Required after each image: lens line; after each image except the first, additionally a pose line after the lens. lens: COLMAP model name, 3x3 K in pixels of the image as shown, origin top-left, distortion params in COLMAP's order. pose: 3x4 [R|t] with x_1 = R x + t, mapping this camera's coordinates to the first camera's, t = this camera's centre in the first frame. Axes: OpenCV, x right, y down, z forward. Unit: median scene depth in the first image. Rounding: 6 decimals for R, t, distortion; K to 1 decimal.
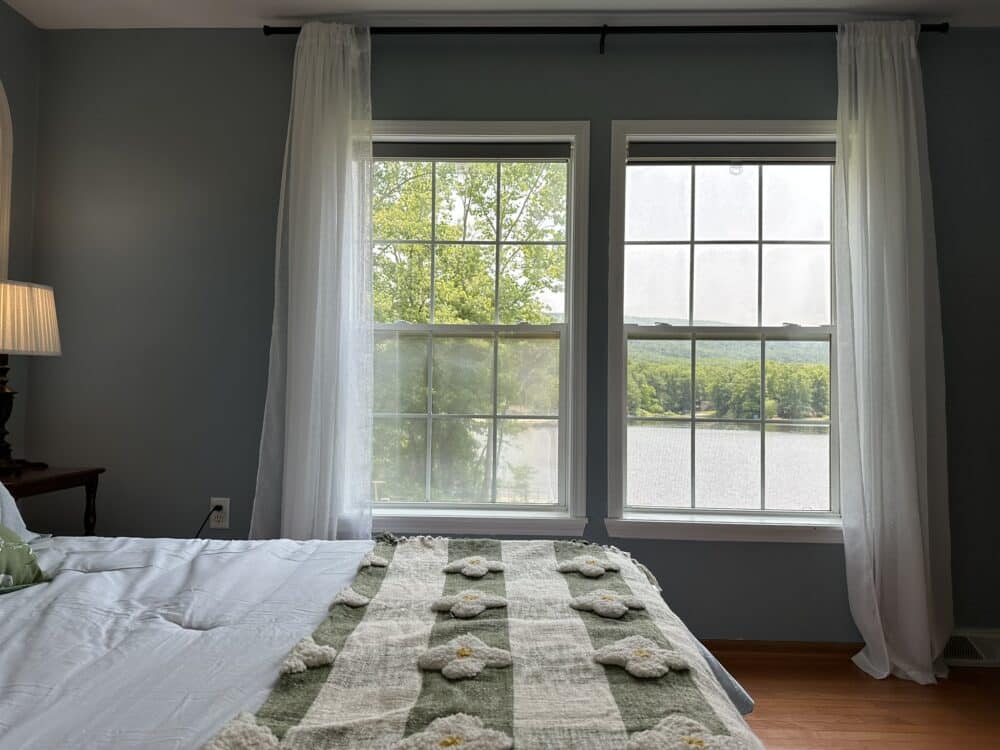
lens RADIAL K [[695.5, 0, 501.2], [0, 695.5, 373.8], [0, 0, 1]] dist [0.086552, -0.108431]
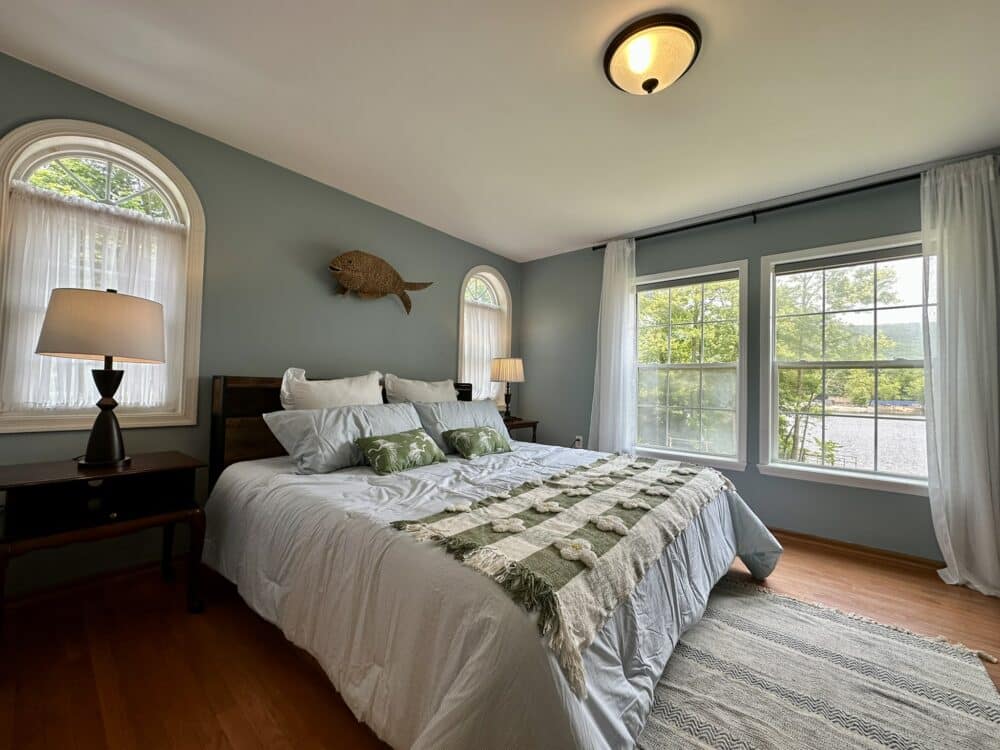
lens RADIAL K [[399.4, 0, 498.5], [0, 399.4, 379.0], [0, 0, 1]] dist [-0.001496, -0.000120]
pose [[0.774687, -0.005131, -0.632324, 0.292987], [0.011382, 0.999918, 0.005831, -0.042050], [0.632243, -0.011714, 0.774682, -0.300077]]
